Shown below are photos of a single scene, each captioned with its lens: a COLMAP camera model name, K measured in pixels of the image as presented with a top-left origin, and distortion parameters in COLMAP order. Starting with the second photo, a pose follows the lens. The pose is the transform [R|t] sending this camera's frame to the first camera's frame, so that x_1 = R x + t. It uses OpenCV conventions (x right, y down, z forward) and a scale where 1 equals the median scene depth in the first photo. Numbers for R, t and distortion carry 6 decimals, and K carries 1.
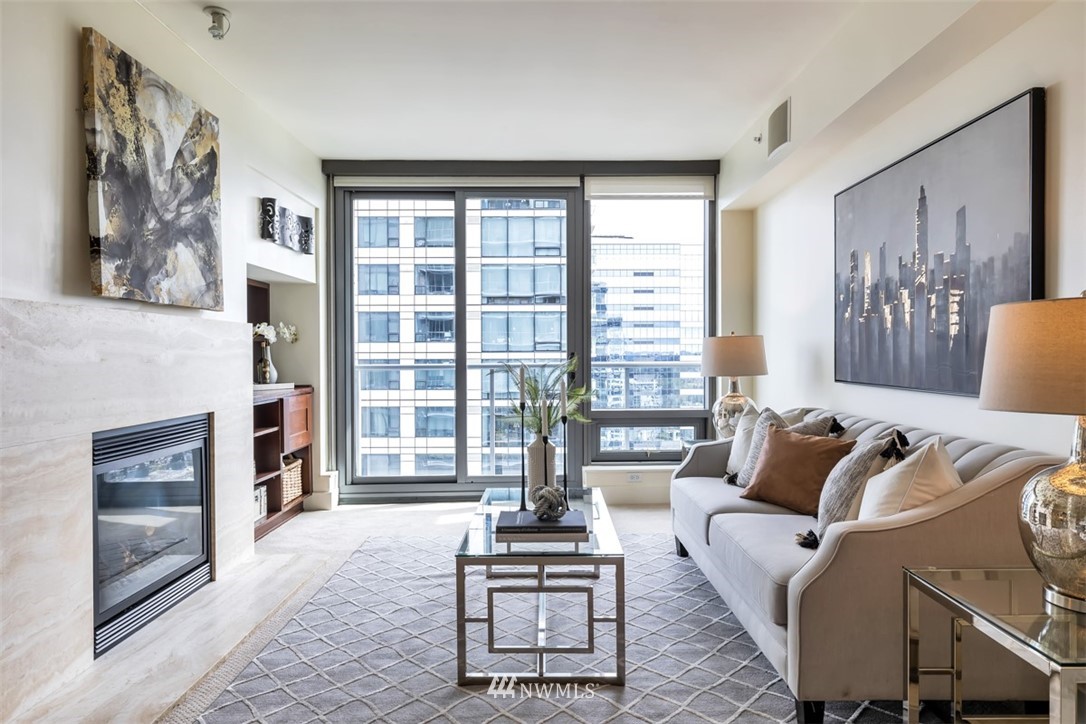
lens RADIAL K [[694.7, 0, 540.1], [0, 694.7, 364.1], [0, 0, 1]] dist [-0.005964, 0.004896]
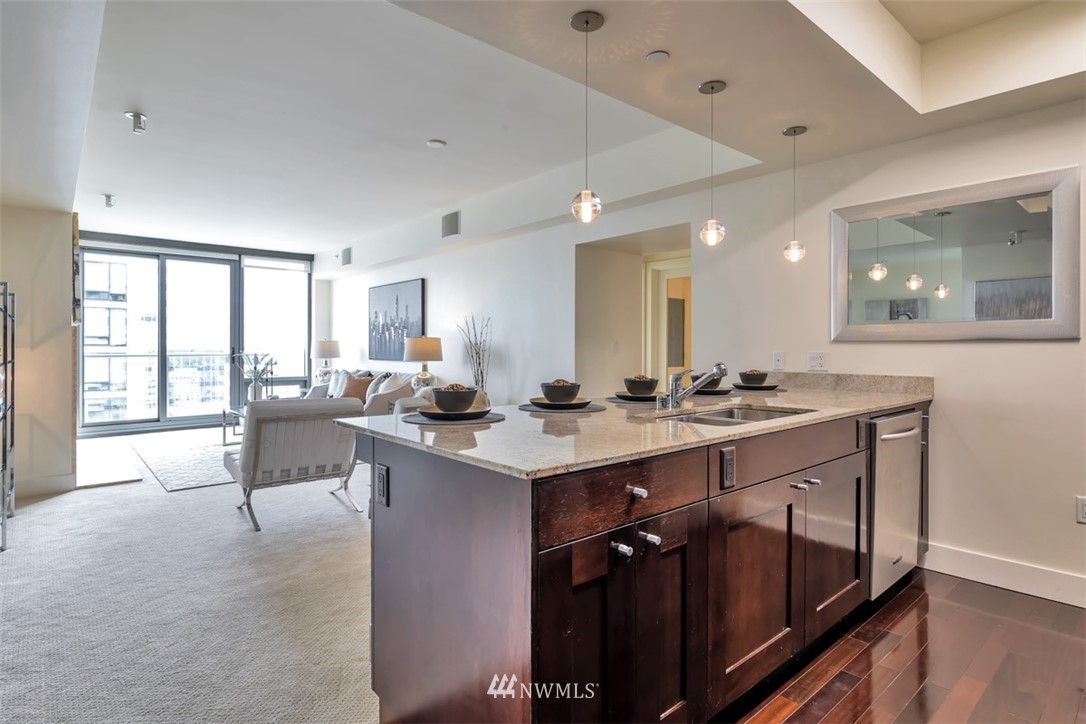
lens RADIAL K [[597.6, 0, 546.6], [0, 597.6, 352.1], [0, 0, 1]] dist [0.003923, -0.000840]
pose [[0.760734, 0.001493, 0.649062, -0.600046], [0.004565, 0.999960, -0.007651, 0.021056], [-0.649047, 0.008784, 0.760697, -1.302205]]
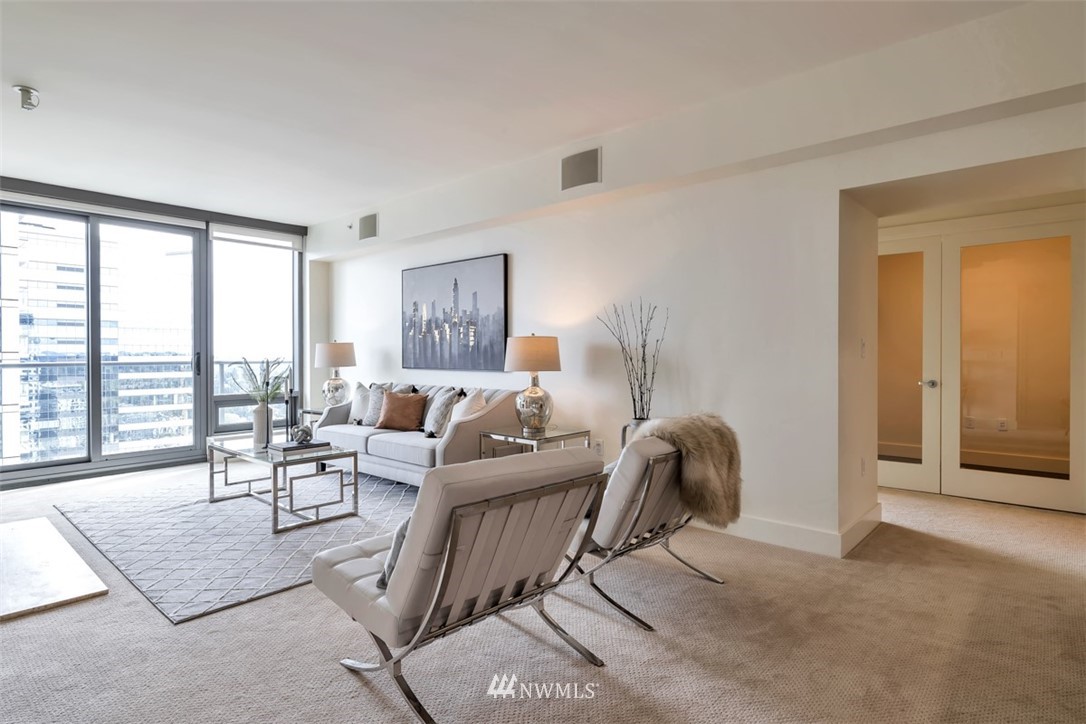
lens RADIAL K [[597.6, 0, 543.9], [0, 597.6, 358.7], [0, 0, 1]] dist [0.003923, -0.000840]
pose [[0.668570, -0.001254, 0.743648, -0.607714], [0.007919, 0.999954, -0.005434, 0.012612], [-0.743607, 0.009522, 0.668549, -0.434745]]
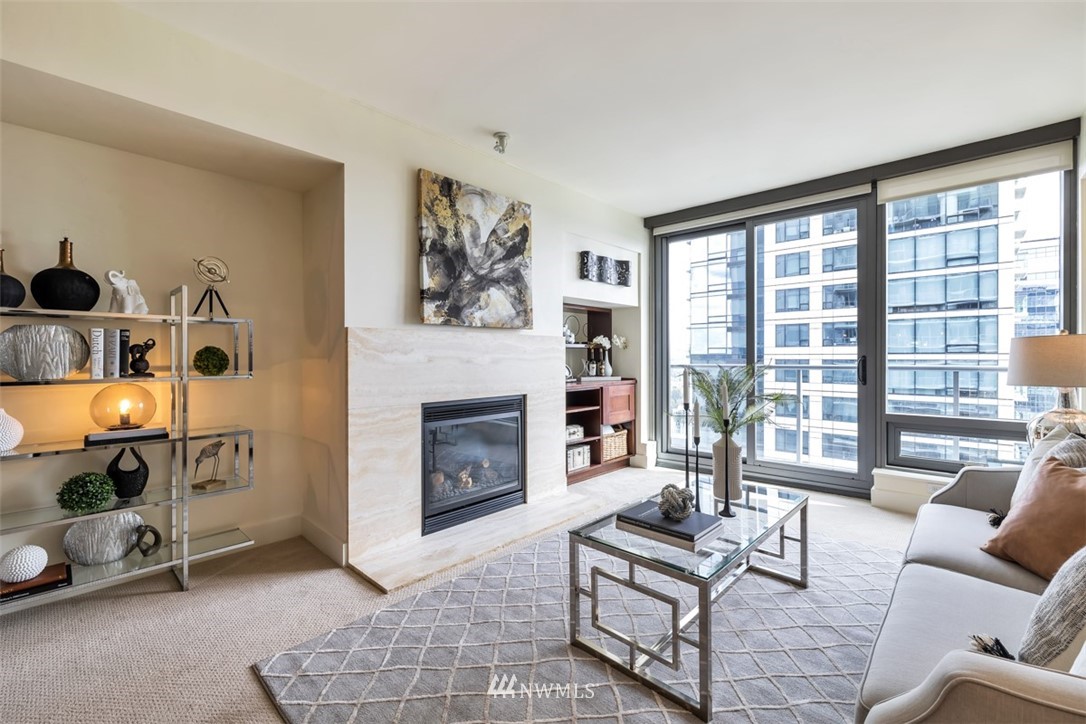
lens RADIAL K [[455.9, 0, 539.0], [0, 455.9, 358.9], [0, 0, 1]] dist [-0.002271, 0.000010]
pose [[0.724669, 0.004092, -0.689085, 0.273651], [-0.009054, 0.999953, -0.003583, -0.007604], [0.689038, 0.008836, 0.724671, 0.303199]]
